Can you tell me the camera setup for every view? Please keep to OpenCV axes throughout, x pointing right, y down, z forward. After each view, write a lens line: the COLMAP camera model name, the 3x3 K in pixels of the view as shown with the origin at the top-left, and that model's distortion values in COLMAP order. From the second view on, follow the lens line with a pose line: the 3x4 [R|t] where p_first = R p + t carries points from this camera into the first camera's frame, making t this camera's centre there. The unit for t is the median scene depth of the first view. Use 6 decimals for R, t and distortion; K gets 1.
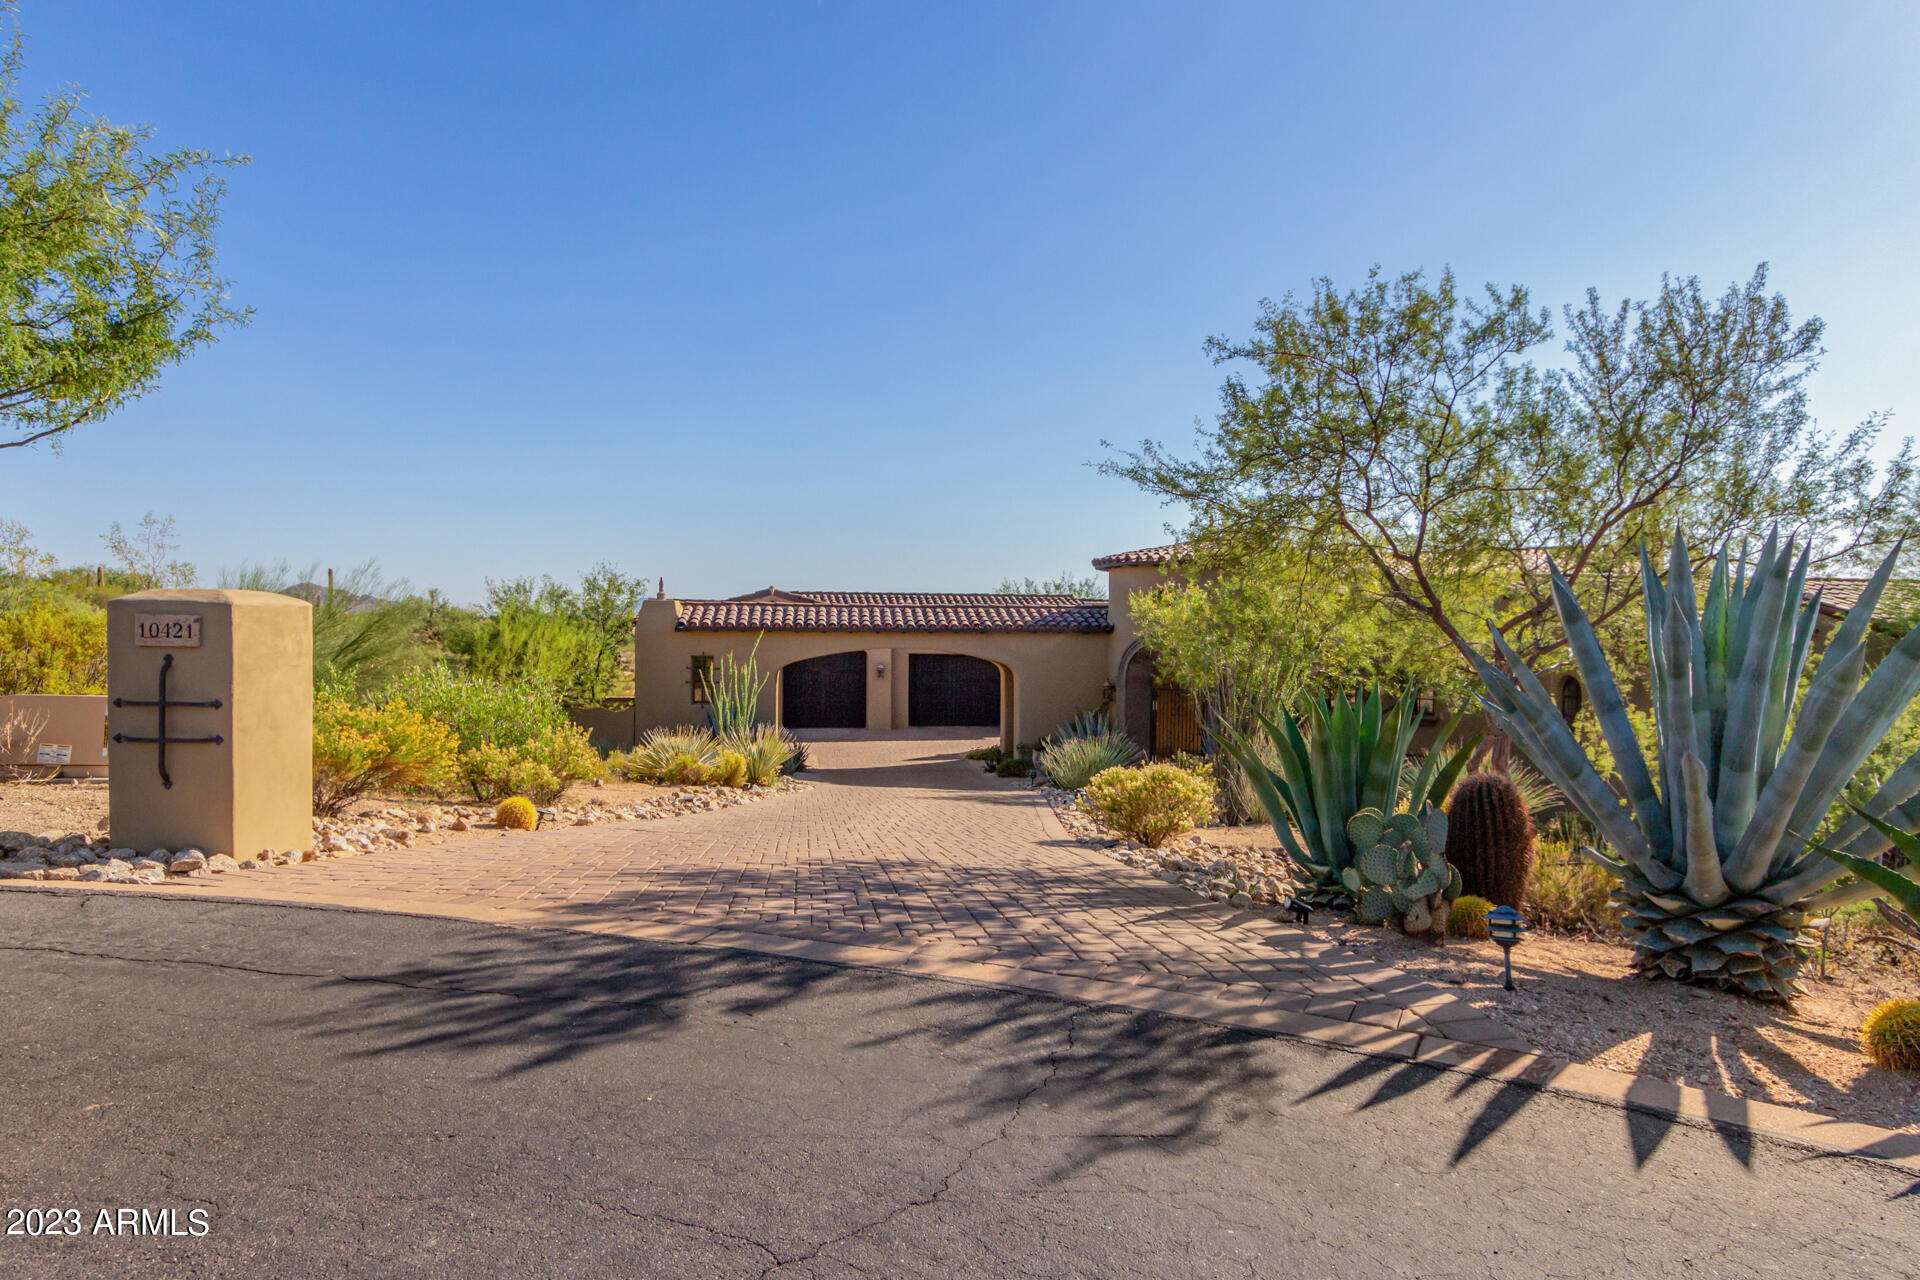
lens RADIAL K [[1047.1, 0, 962.6], [0, 1047.1, 639.1], [0, 0, 1]] dist [0.019872, -0.012717]
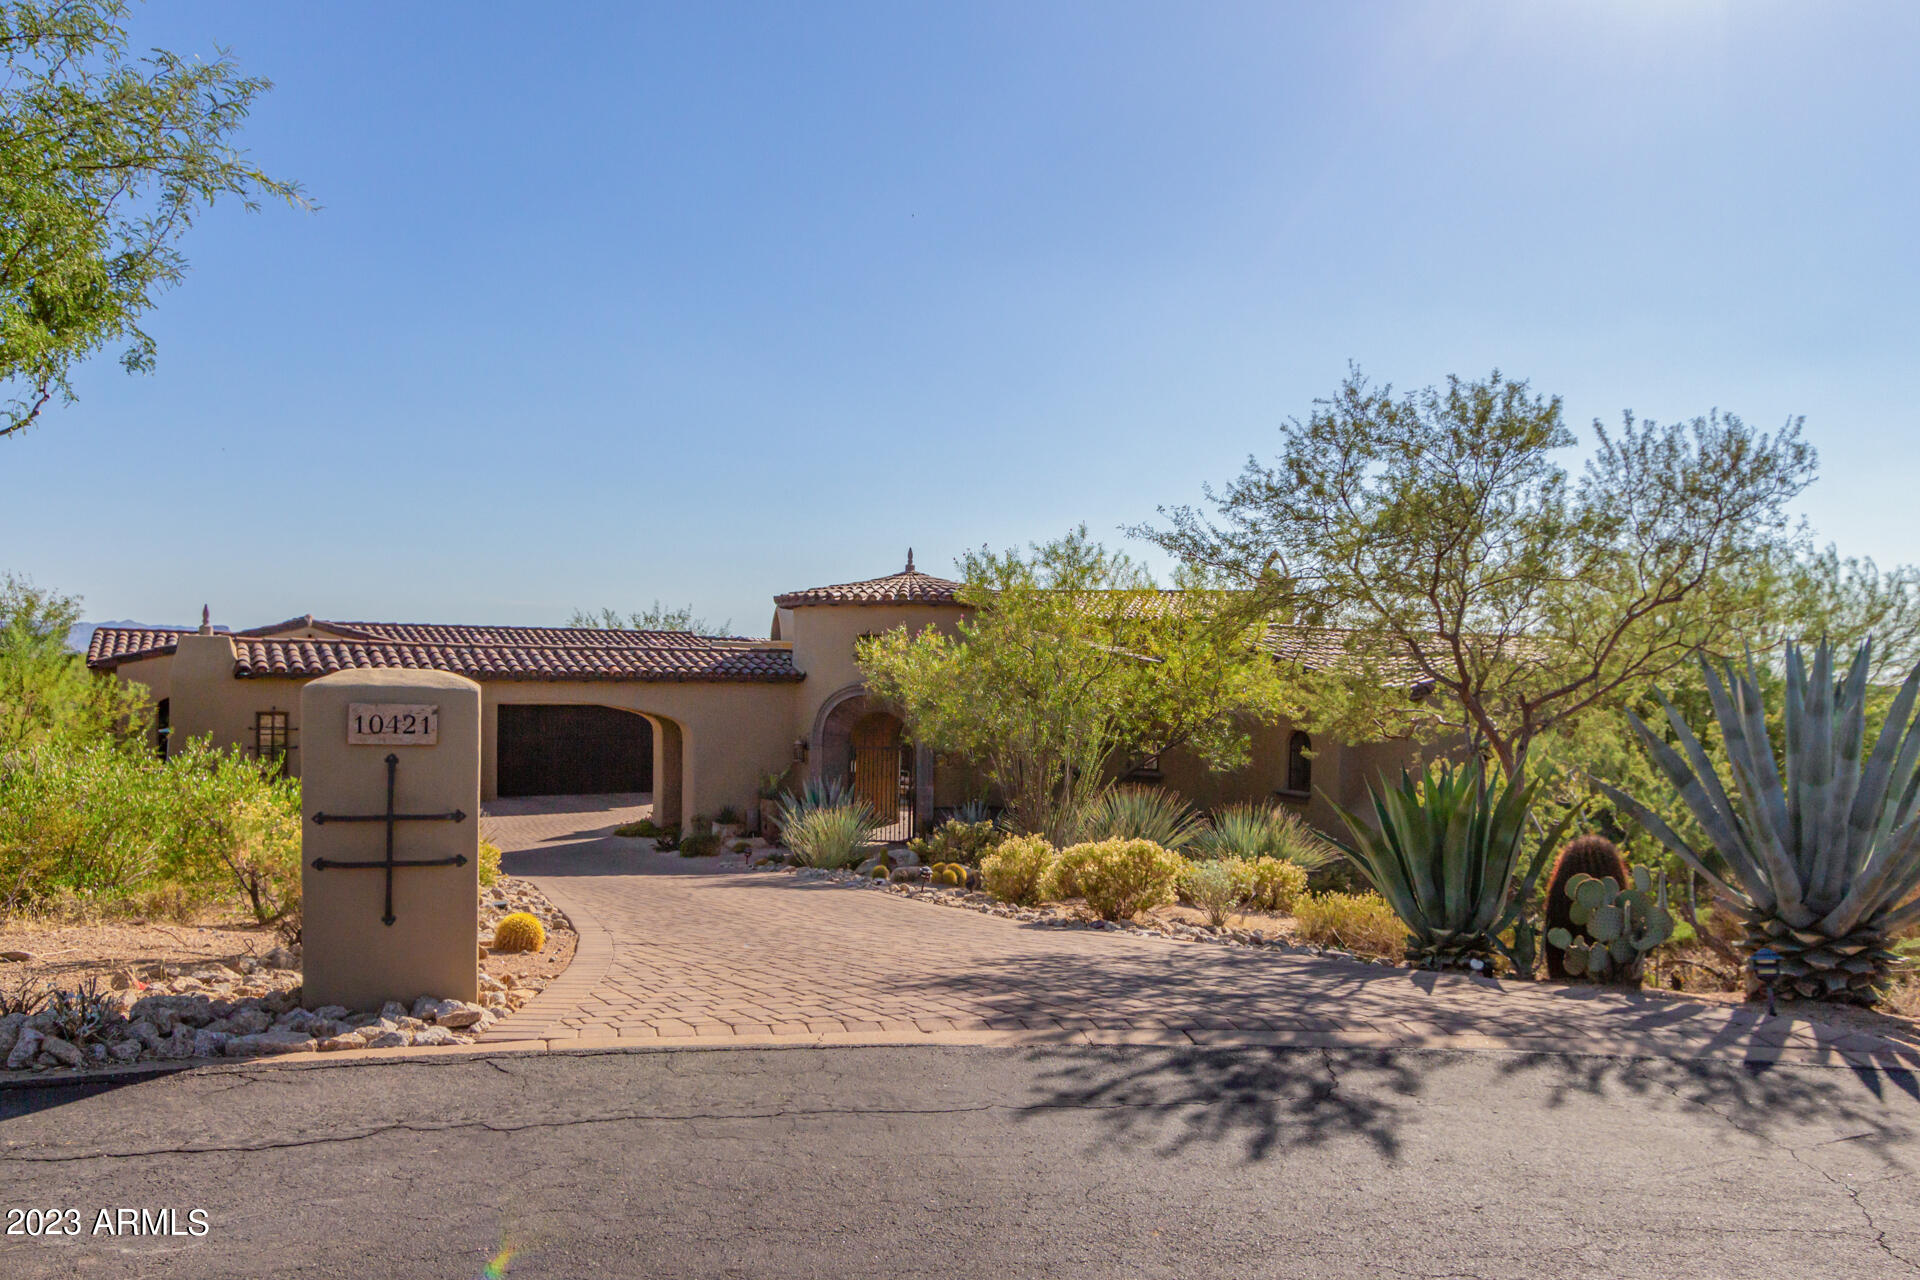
lens RADIAL K [[1257.7, 0, 952.6], [0, 1257.7, 693.8], [0, 0, 1]] dist [-0.005408, 0.000888]
pose [[0.935235, 0.000642, 0.354026, -0.544497], [-0.004074, 0.999952, 0.008948, -0.032158], [-0.354003, -0.009811, 0.935193, -0.017988]]
